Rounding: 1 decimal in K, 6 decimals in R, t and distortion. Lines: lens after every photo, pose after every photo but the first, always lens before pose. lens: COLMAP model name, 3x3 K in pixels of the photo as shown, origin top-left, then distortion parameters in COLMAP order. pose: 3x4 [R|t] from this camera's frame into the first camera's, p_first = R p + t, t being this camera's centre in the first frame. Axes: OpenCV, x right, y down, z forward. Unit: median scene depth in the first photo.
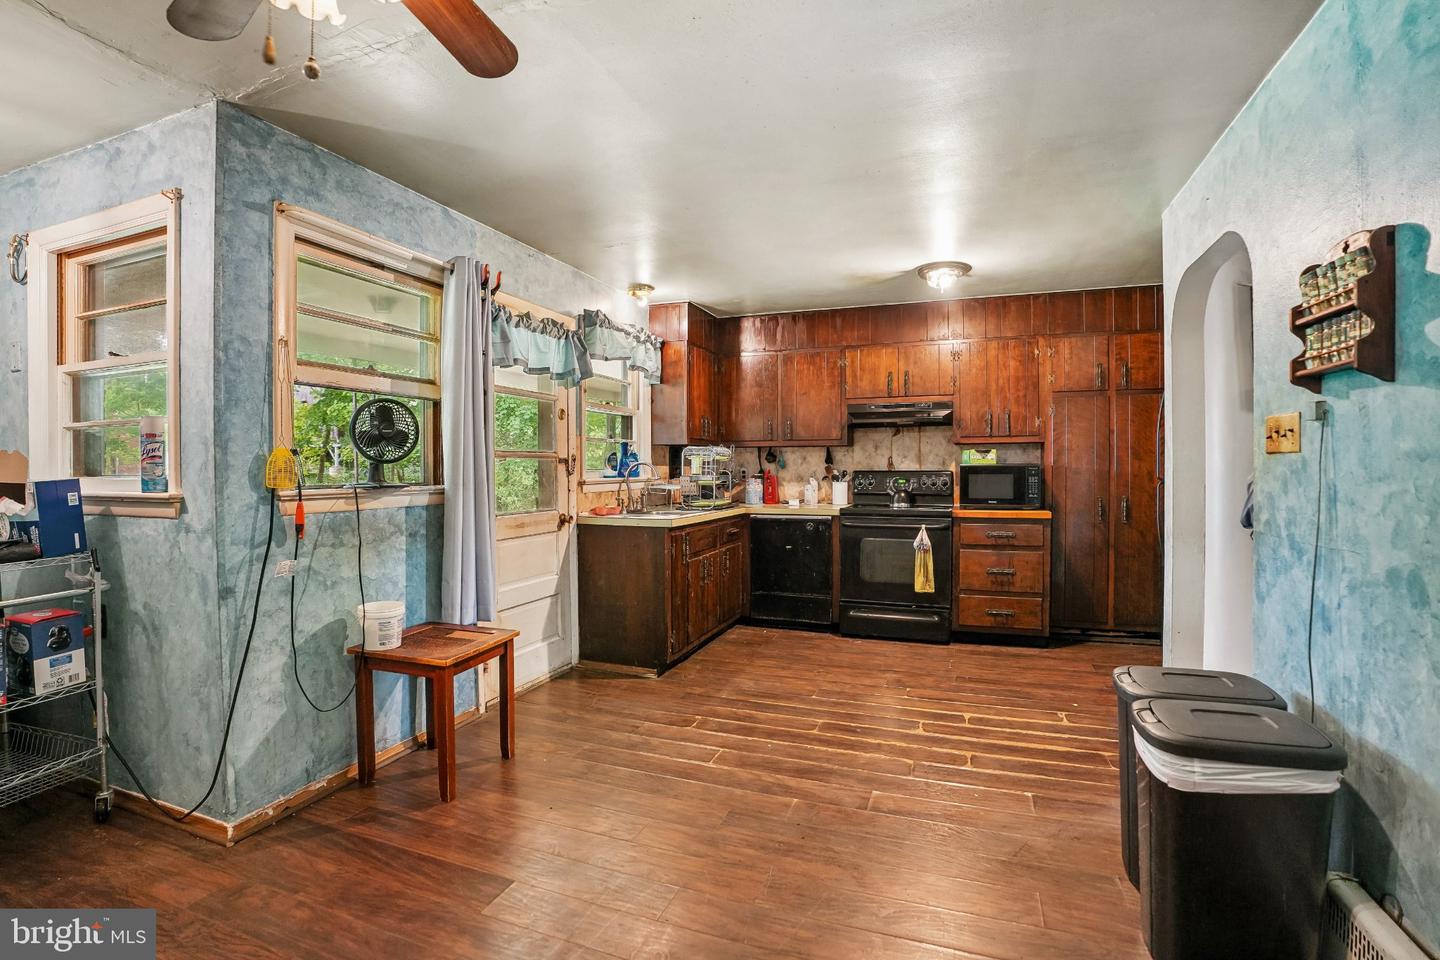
lens RADIAL K [[670.7, 0, 714.7], [0, 670.7, 473.0], [0, 0, 1]] dist [-0.020972, 0.000568]
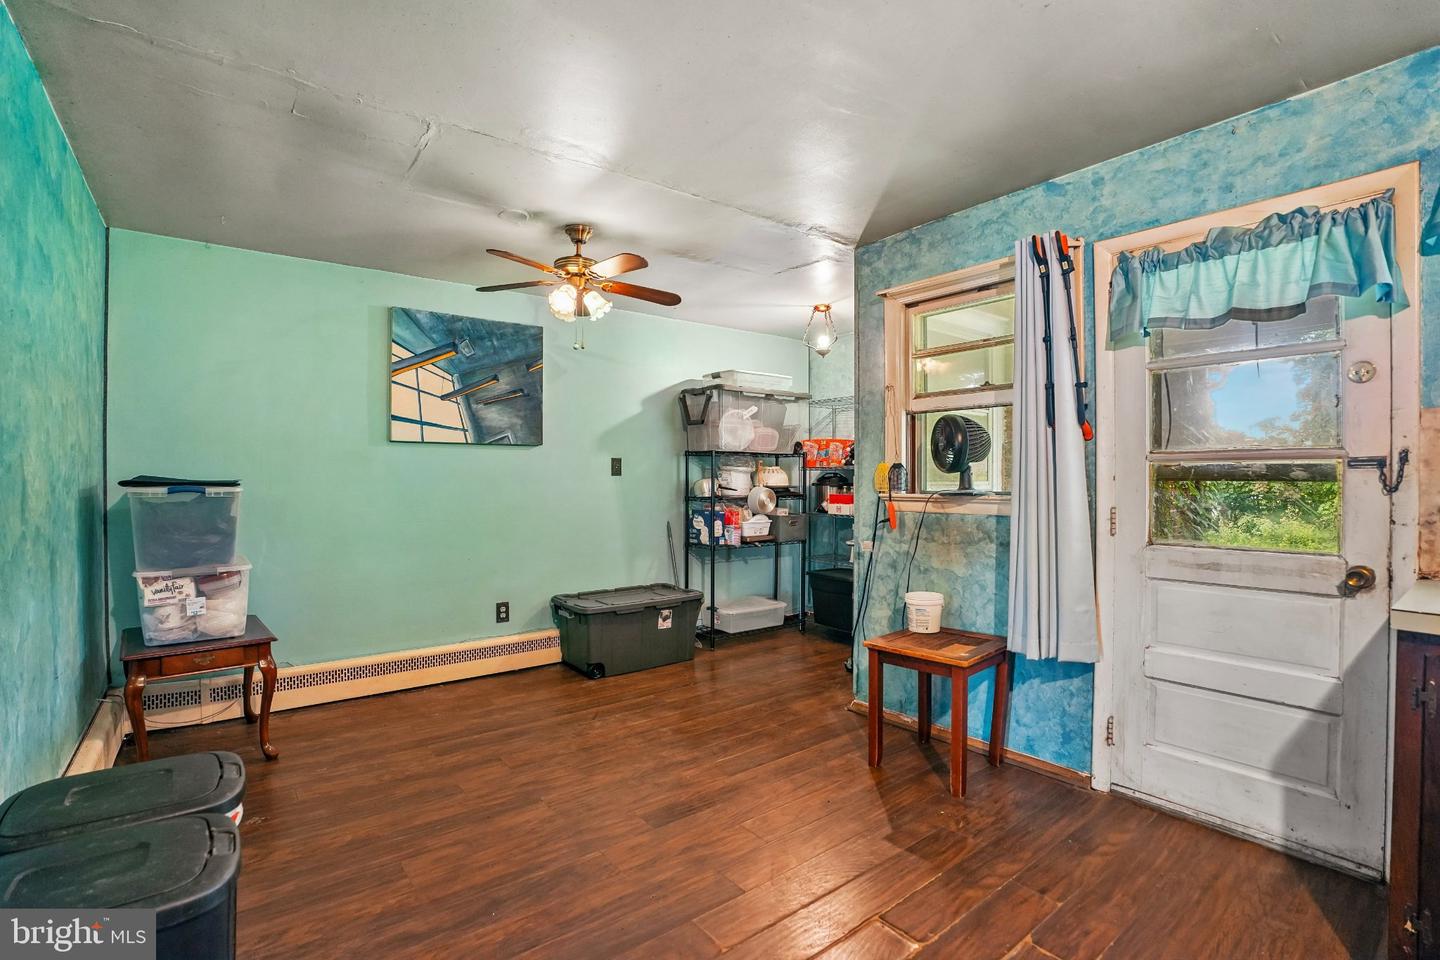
lens RADIAL K [[670.7, 0, 718.5], [0, 670.7, 483.5], [0, 0, 1]] dist [-0.020972, 0.000568]
pose [[-0.502972, 0.010693, -0.864237, 0.634594], [-0.002780, 0.999898, 0.013989, -0.010952], [0.864298, 0.009439, -0.502891, 1.167477]]
